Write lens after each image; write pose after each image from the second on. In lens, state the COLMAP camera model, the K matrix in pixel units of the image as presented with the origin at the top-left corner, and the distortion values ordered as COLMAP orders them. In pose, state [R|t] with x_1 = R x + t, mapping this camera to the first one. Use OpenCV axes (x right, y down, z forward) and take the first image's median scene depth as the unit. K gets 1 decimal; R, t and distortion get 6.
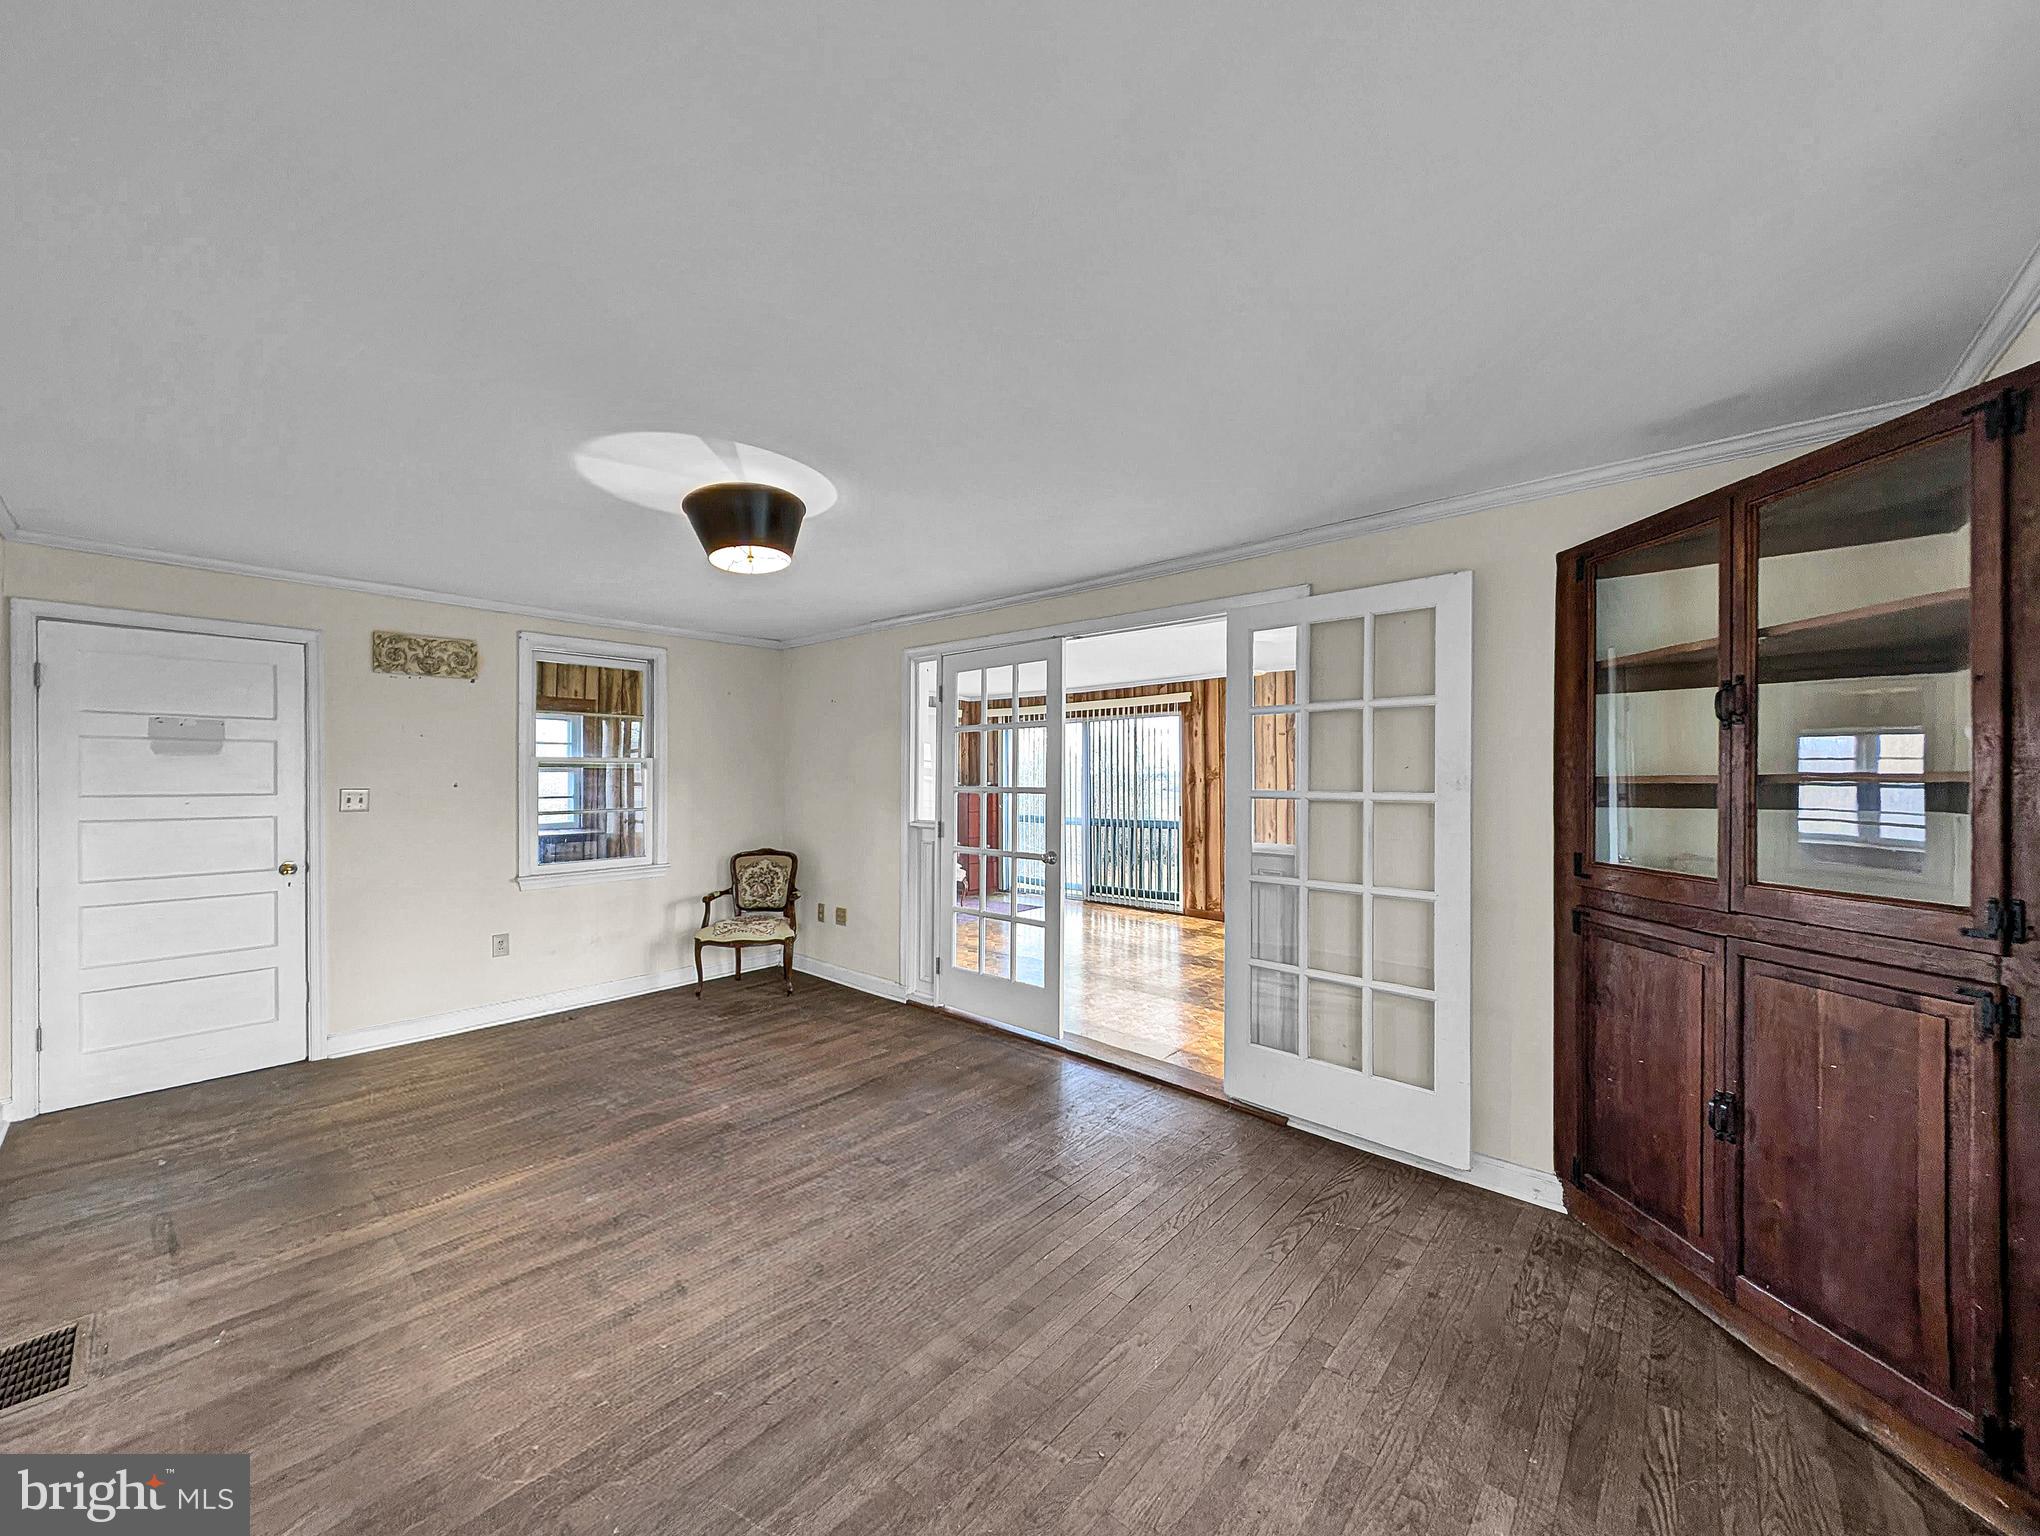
lens RADIAL K [[776.3, 0, 1021.1], [0, 776.3, 758.8], [0, 0, 1]] dist [-0.000151, -0.000092]
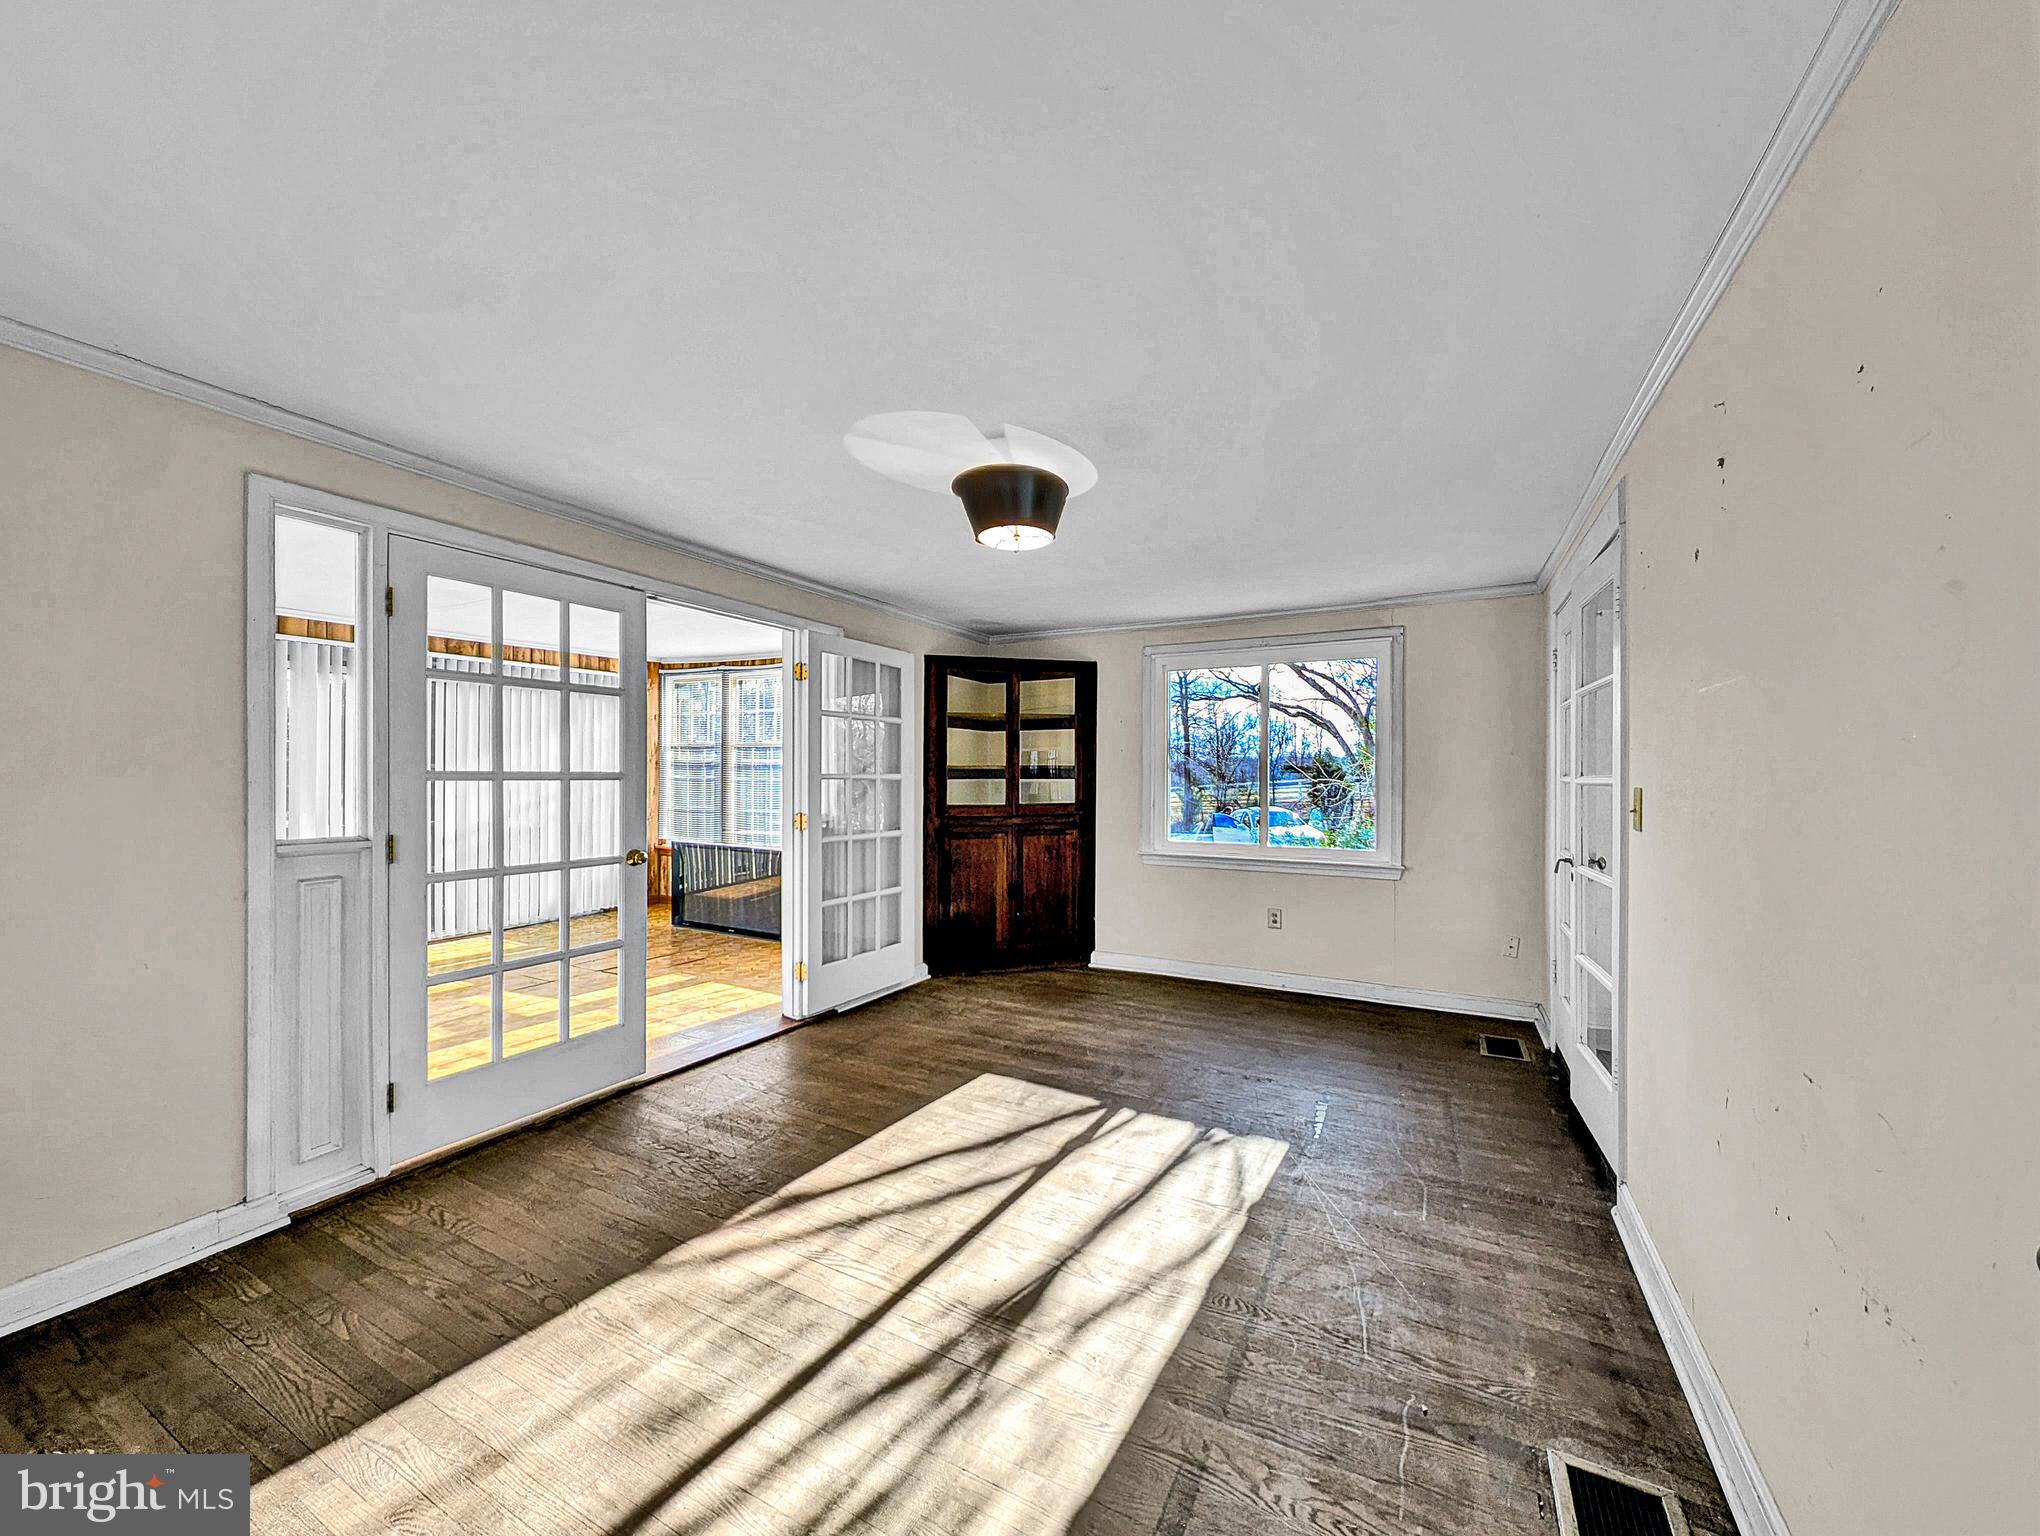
lens RADIAL K [[776.3, 0, 1021.1], [0, 776.3, 758.8], [0, 0, 1]] dist [-0.000151, -0.000092]
pose [[-0.246043, 0.017394, 0.969103, -1.162286], [-0.029311, 0.999248, -0.025377, 0.042688], [-0.968816, -0.034649, -0.245348, 1.098473]]
